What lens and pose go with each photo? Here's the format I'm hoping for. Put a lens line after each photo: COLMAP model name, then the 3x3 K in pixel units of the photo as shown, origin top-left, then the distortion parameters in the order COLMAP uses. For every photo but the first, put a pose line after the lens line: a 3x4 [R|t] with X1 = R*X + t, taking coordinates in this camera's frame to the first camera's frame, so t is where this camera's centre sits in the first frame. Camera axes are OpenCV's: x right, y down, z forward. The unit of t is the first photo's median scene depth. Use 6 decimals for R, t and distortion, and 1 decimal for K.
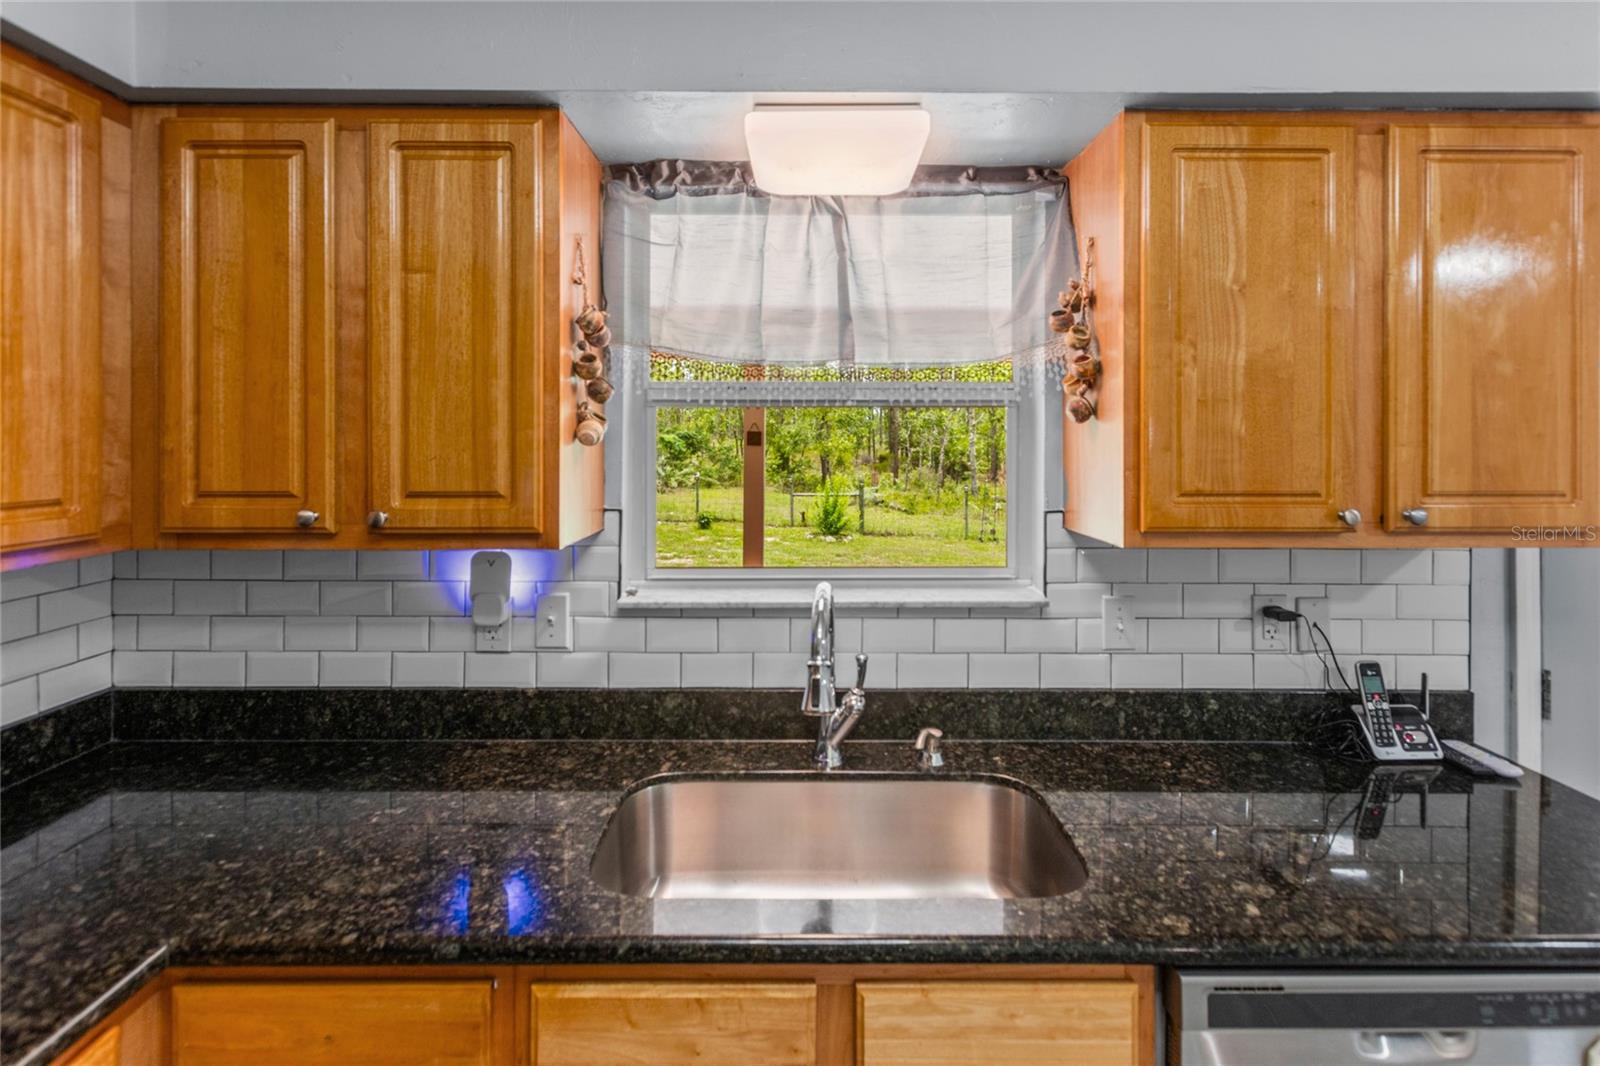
lens RADIAL K [[765.1, 0, 782.6], [0, 765.1, 429.6], [0, 0, 1]] dist [0.004353, 0.000083]
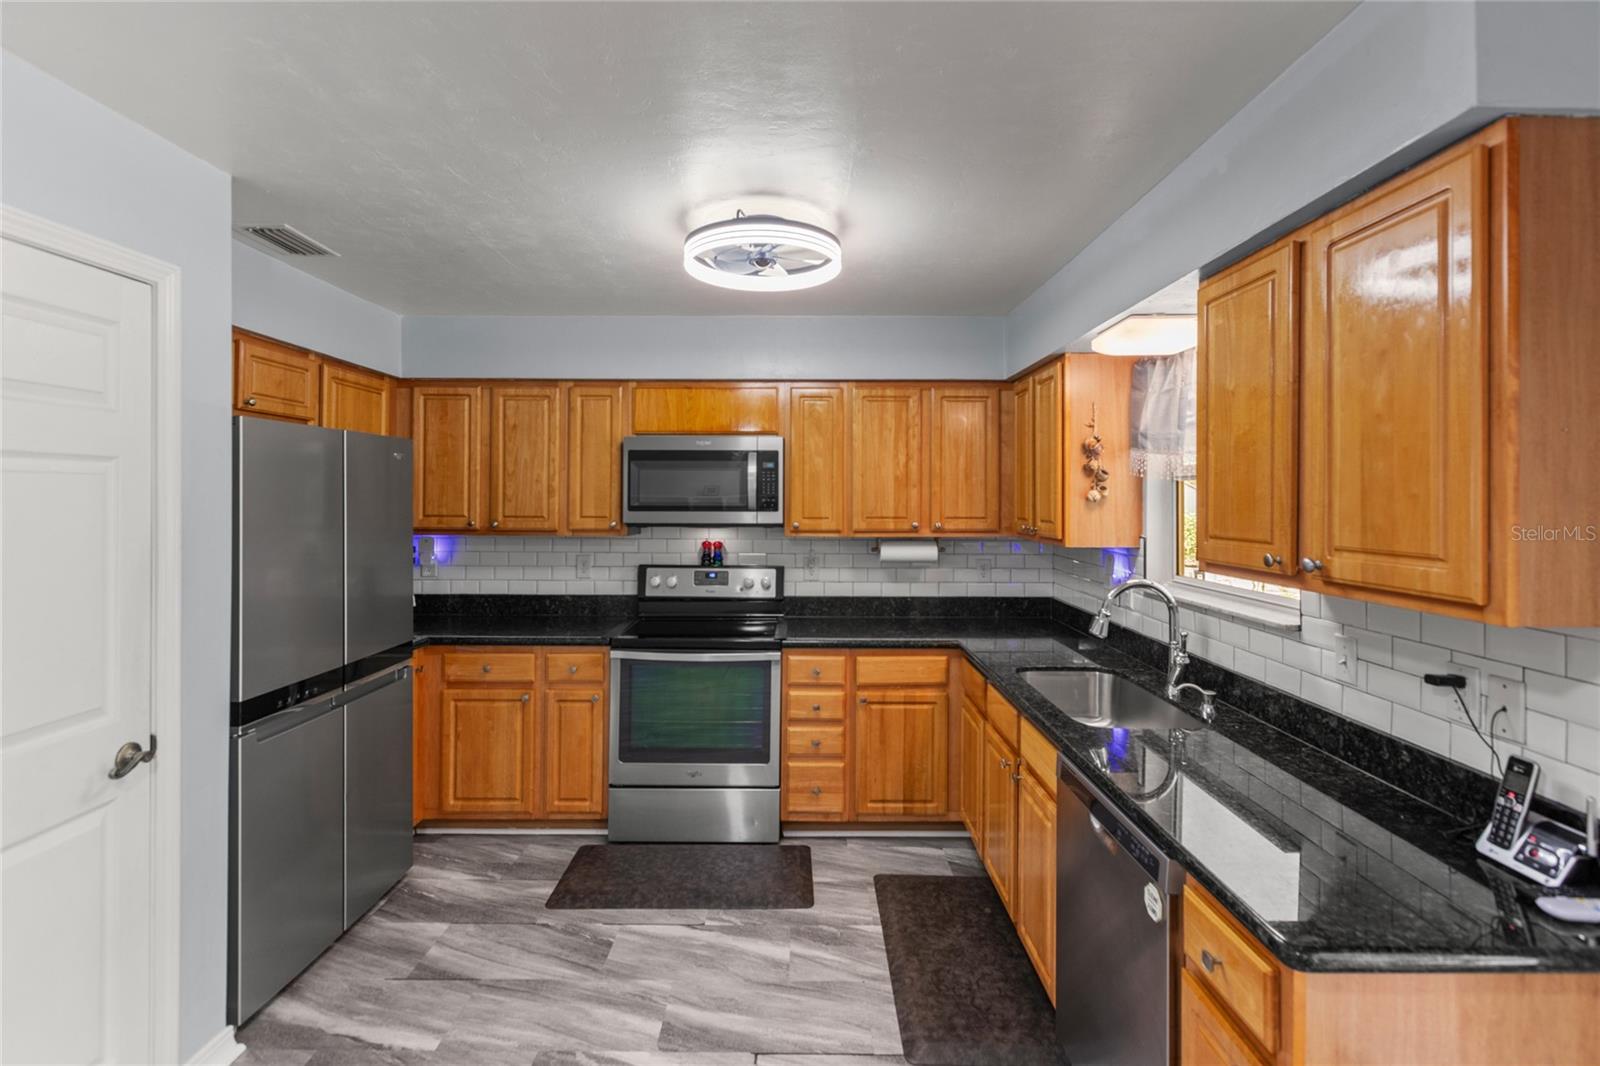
lens RADIAL K [[738.0, 0, 799.8], [0, 738.0, 493.2], [0, 0, 1]] dist [0.002403, -0.000135]
pose [[-0.007959, -0.006089, -0.999950, 1.613144], [0.003685, 0.999974, -0.006118, 0.005269], [0.999962, -0.003733, -0.007937, 0.192365]]
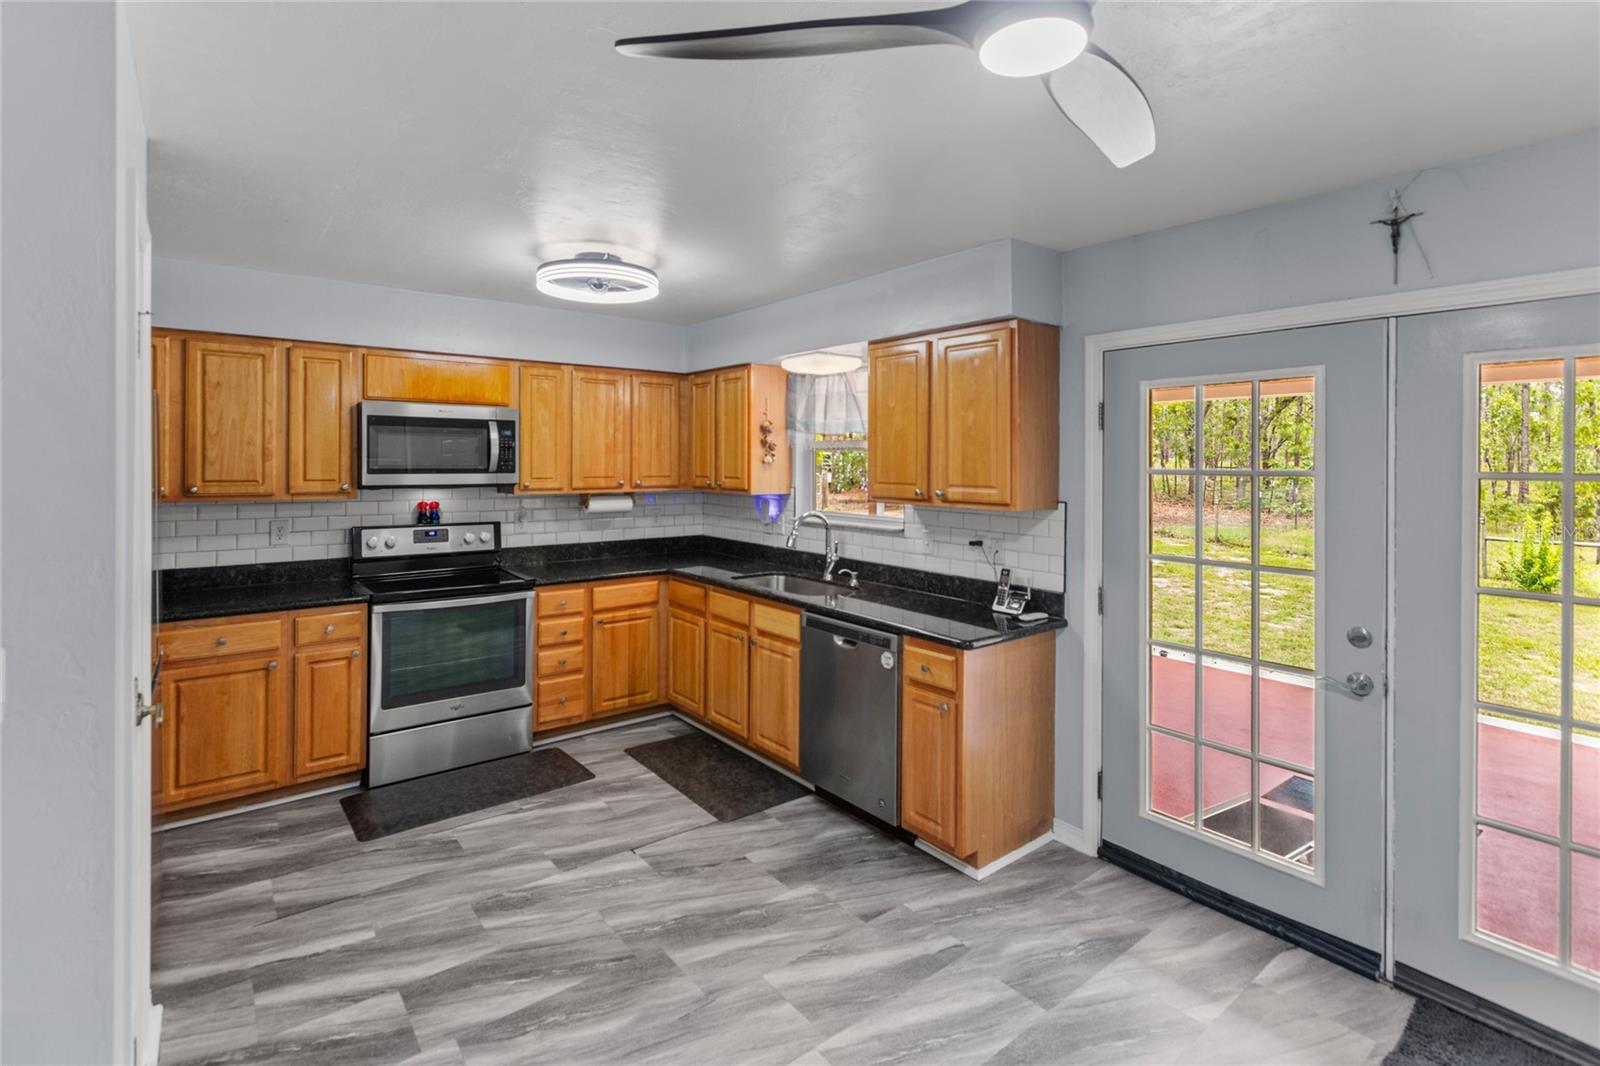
lens RADIAL K [[750.2, 0, 783.7], [0, 750.2, 457.1], [0, 0, 1]] dist [0.001042, -0.000174]
pose [[0.604792, -0.001924, -0.796381, 2.054732], [0.001027, 0.999998, -0.001635, -0.004150], [0.796383, 0.000171, 0.604793, -0.750783]]
